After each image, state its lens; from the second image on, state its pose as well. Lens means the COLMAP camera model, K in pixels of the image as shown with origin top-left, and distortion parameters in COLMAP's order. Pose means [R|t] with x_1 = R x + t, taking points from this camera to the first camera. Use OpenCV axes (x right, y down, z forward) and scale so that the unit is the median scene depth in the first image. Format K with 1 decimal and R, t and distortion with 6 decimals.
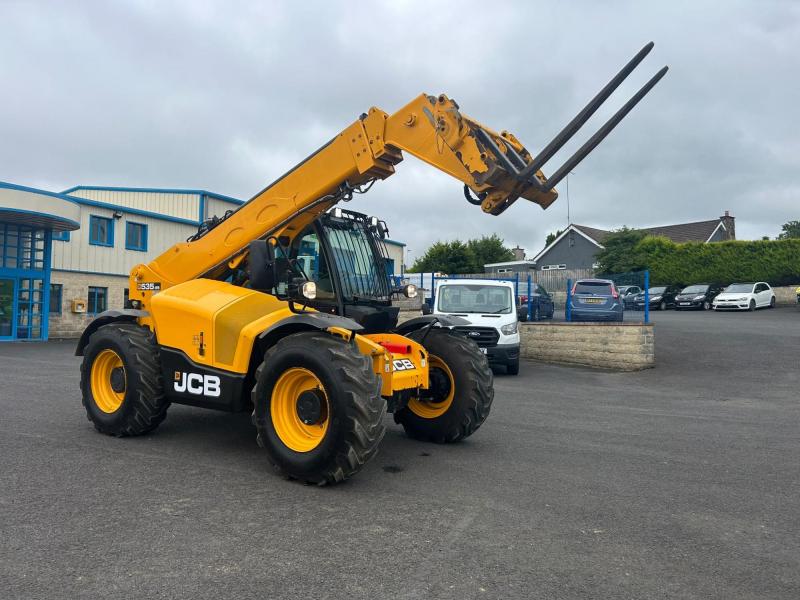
lens RADIAL K [[604.1, 0, 396.3], [0, 604.1, 298.7], [0, 0, 1]] dist [0.070212, -0.106378]
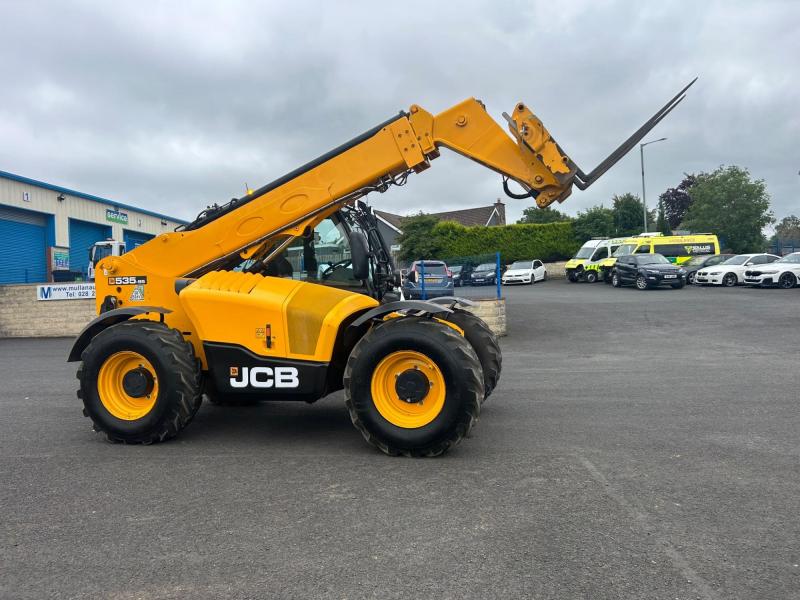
lens RADIAL K [[604.1, 0, 396.3], [0, 604.1, 298.7], [0, 0, 1]] dist [0.070212, -0.106378]
pose [[0.931298, -0.046099, 0.361329, -0.444775], [0.035815, 0.998741, 0.035111, -0.012980], [-0.362493, -0.019758, 0.931777, 0.008143]]
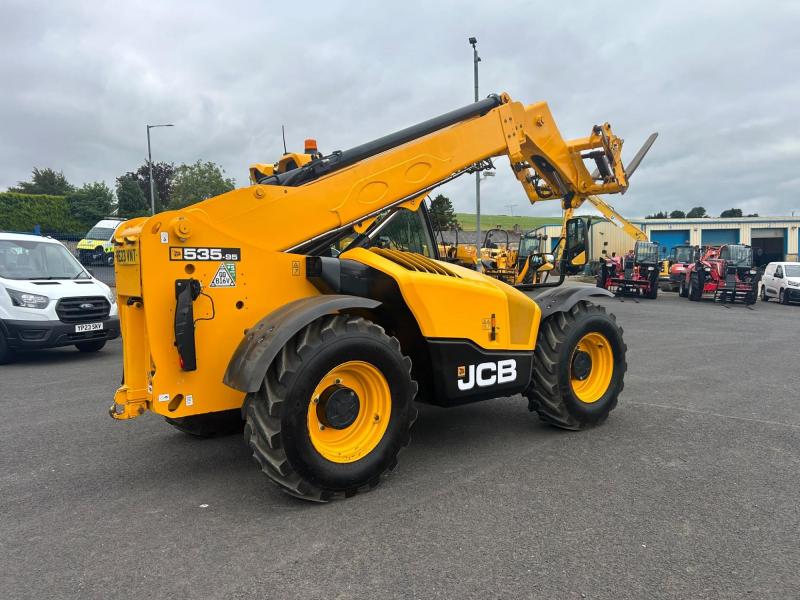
lens RADIAL K [[603.4, 0, 395.9], [0, 603.4, 310.3], [0, 0, 1]] dist [0.074186, -0.093467]
pose [[0.268392, -0.086653, 0.959405, -1.100687], [-0.008340, 0.995700, 0.092264, -0.026688], [-0.963274, -0.032765, 0.266515, 0.838211]]
